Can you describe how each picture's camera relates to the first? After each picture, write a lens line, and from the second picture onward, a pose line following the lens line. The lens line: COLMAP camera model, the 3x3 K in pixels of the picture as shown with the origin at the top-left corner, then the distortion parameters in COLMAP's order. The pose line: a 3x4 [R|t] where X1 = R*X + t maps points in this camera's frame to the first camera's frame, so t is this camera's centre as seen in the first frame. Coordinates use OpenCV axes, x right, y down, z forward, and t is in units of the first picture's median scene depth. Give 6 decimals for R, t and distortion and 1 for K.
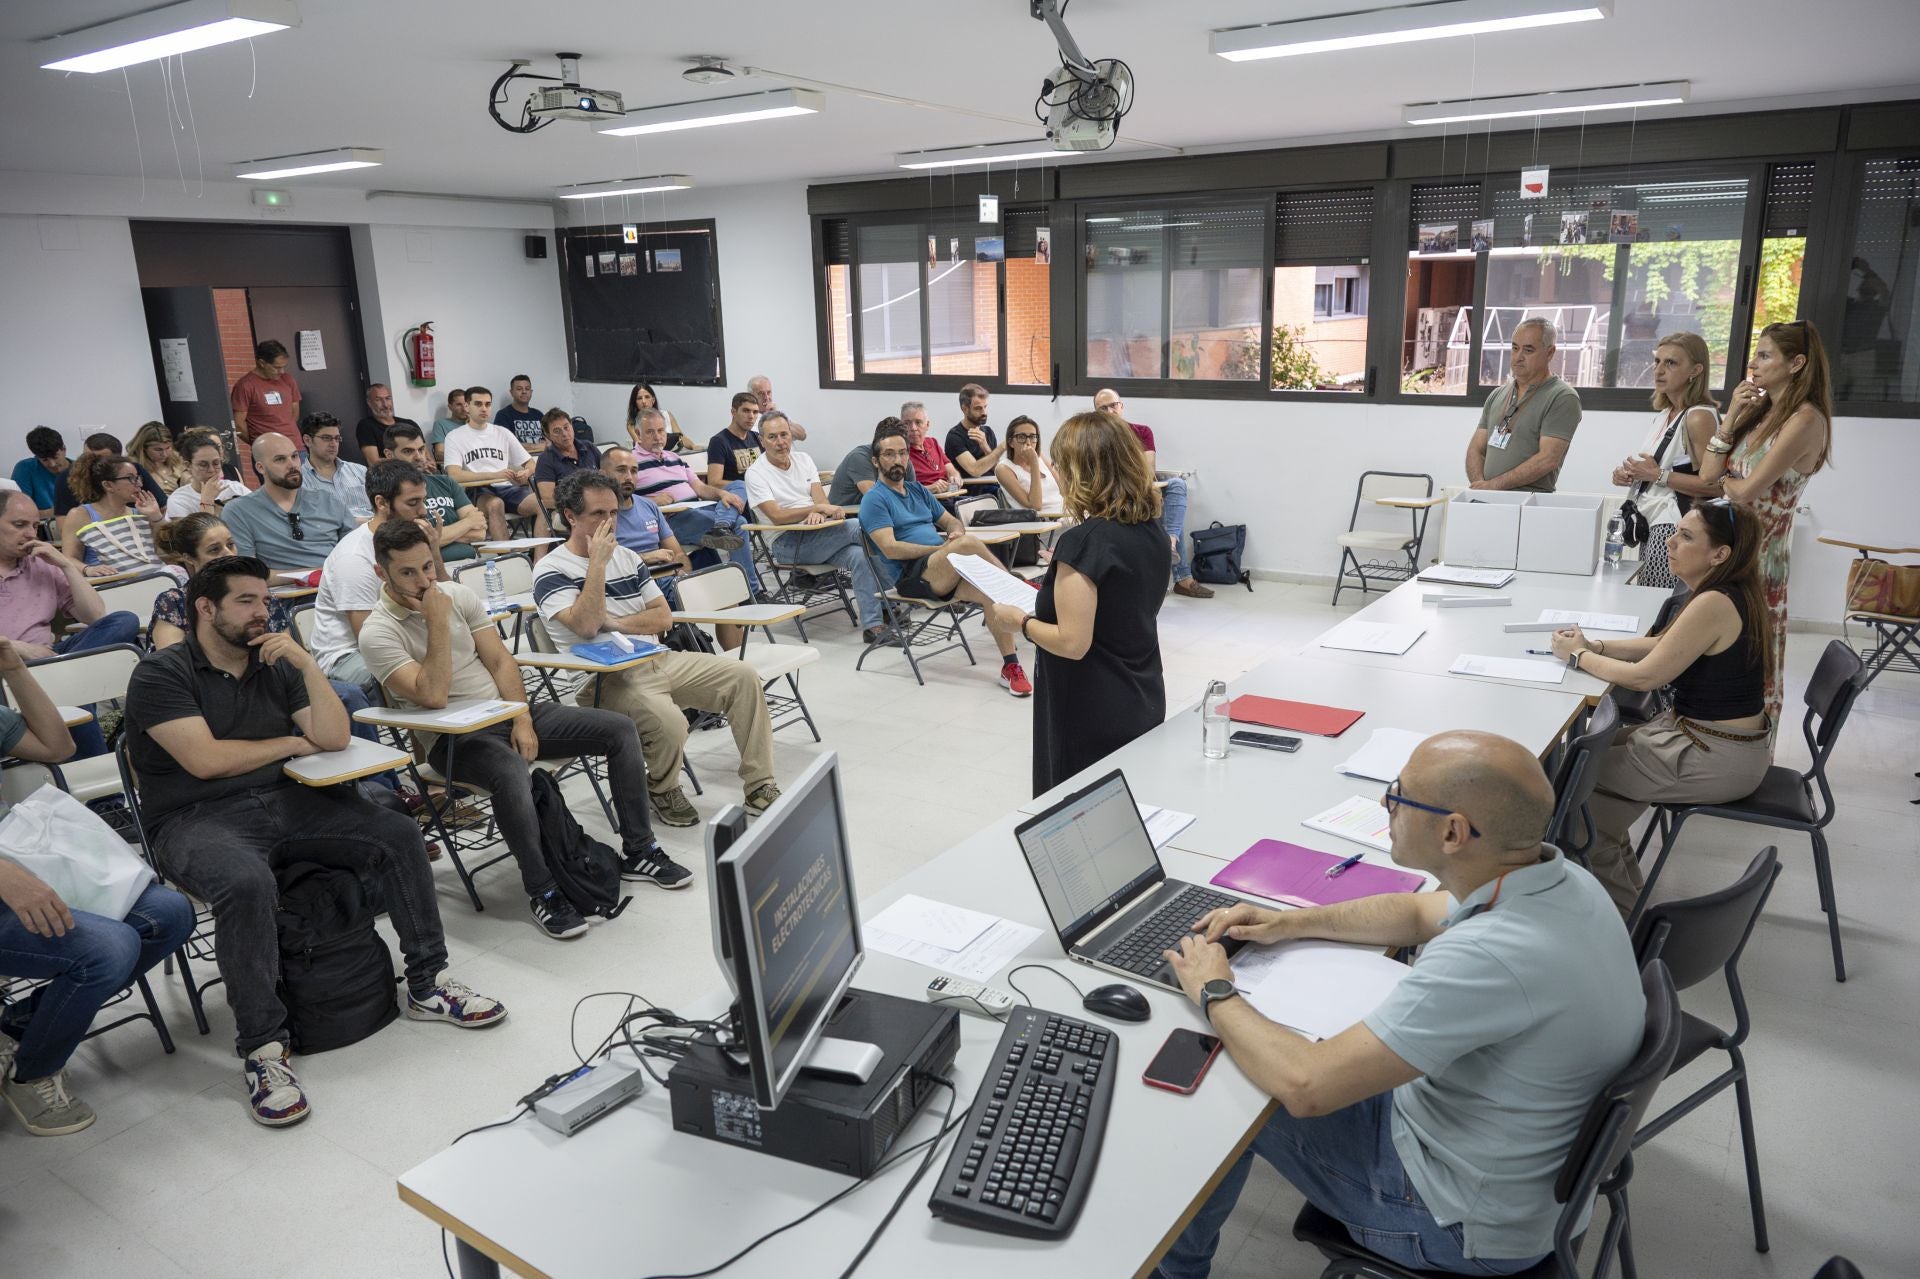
lens RADIAL K [[1357.7, 0, 964.1], [0, 1357.7, 643.2], [0, 0, 1]] dist [-0.005934, -0.003530]
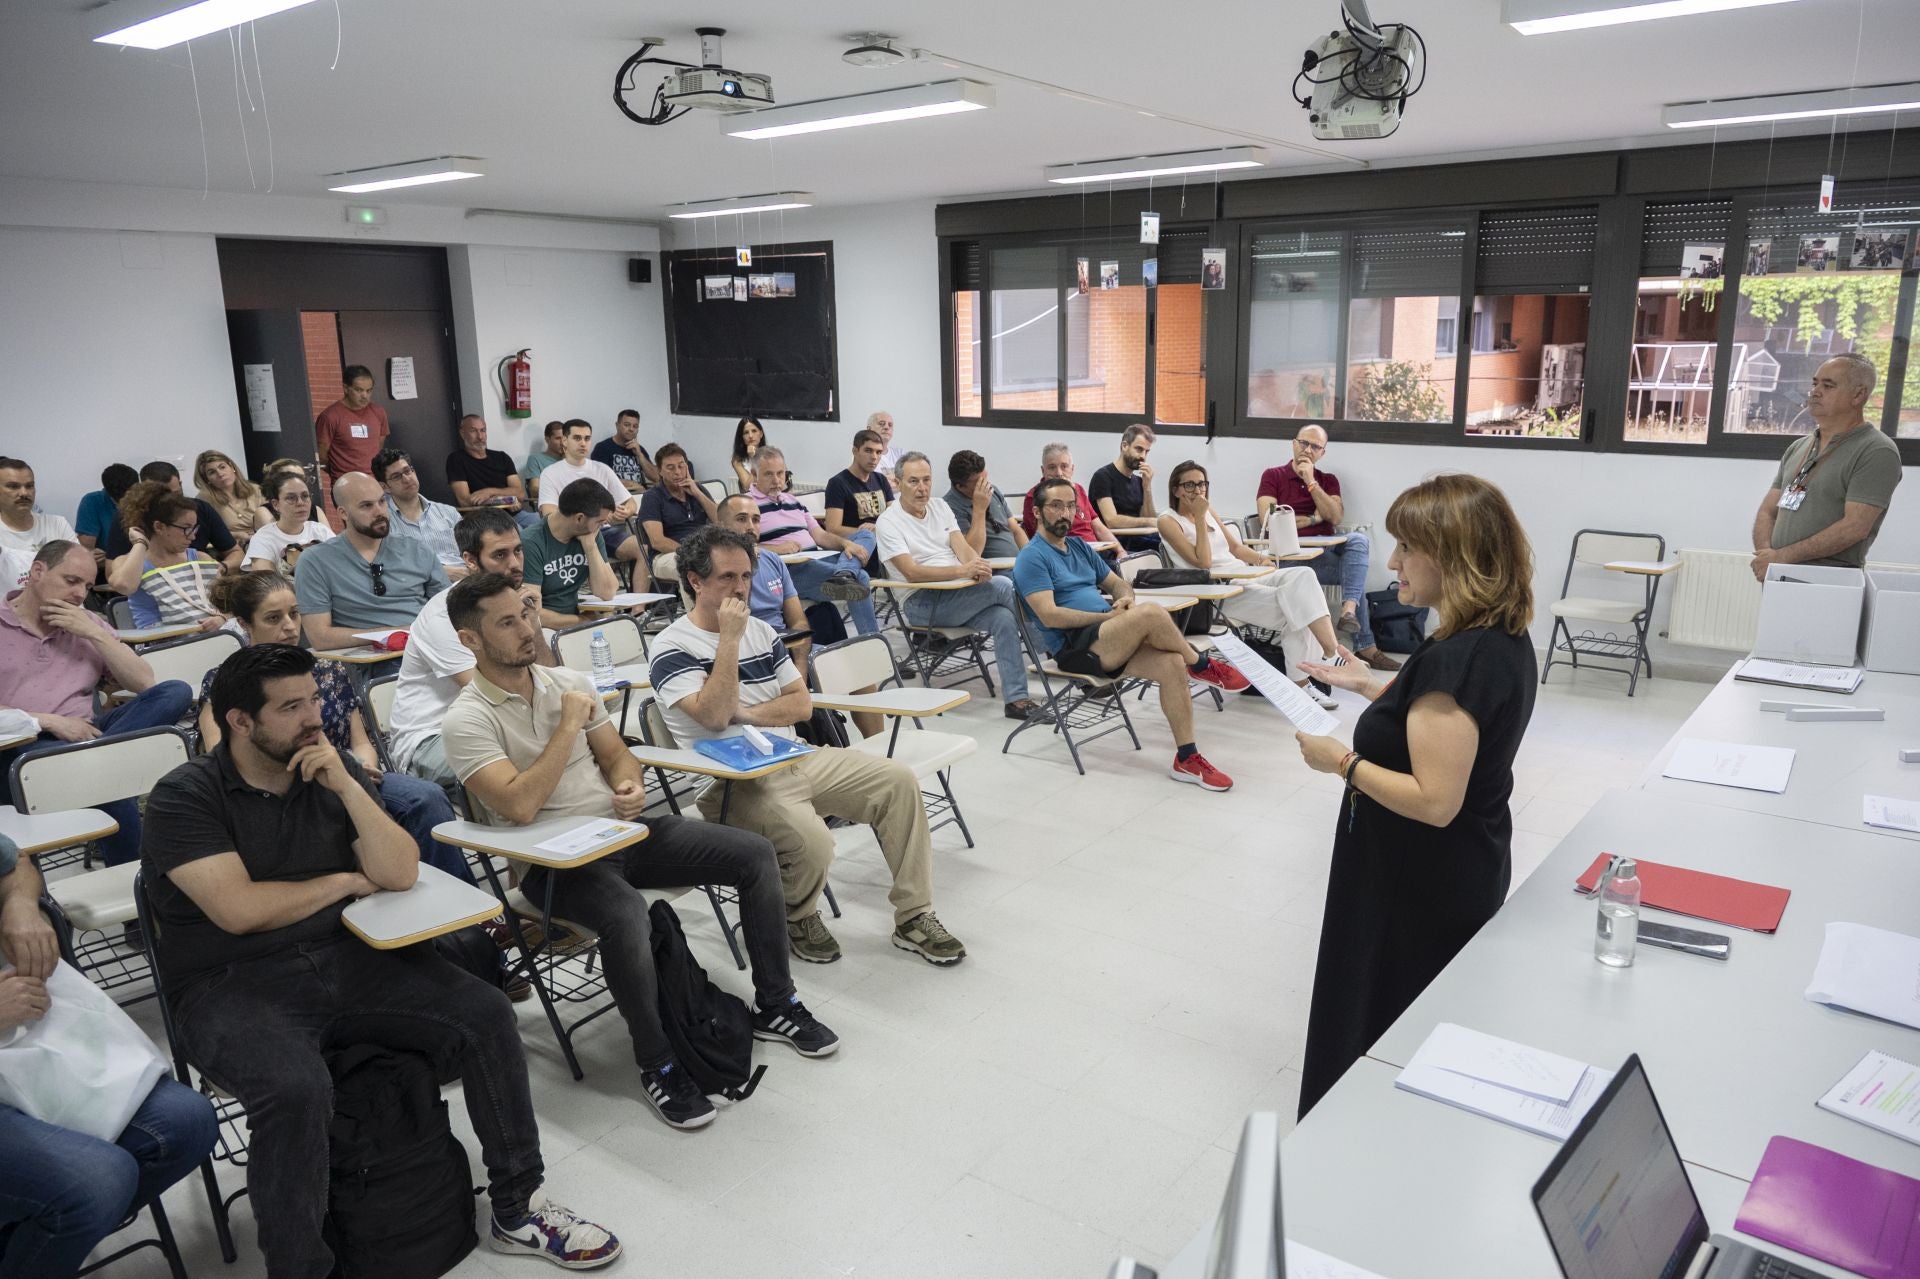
lens RADIAL K [[1357.7, 0, 955.0], [0, 1357.7, 635.8], [0, 0, 1]] dist [-0.005934, -0.003530]
pose [[0.998037, 0.020749, -0.059085, -0.056904], [-0.022420, 0.999363, -0.027762, -0.028249], [0.058471, 0.029032, 0.997867, 0.125846]]
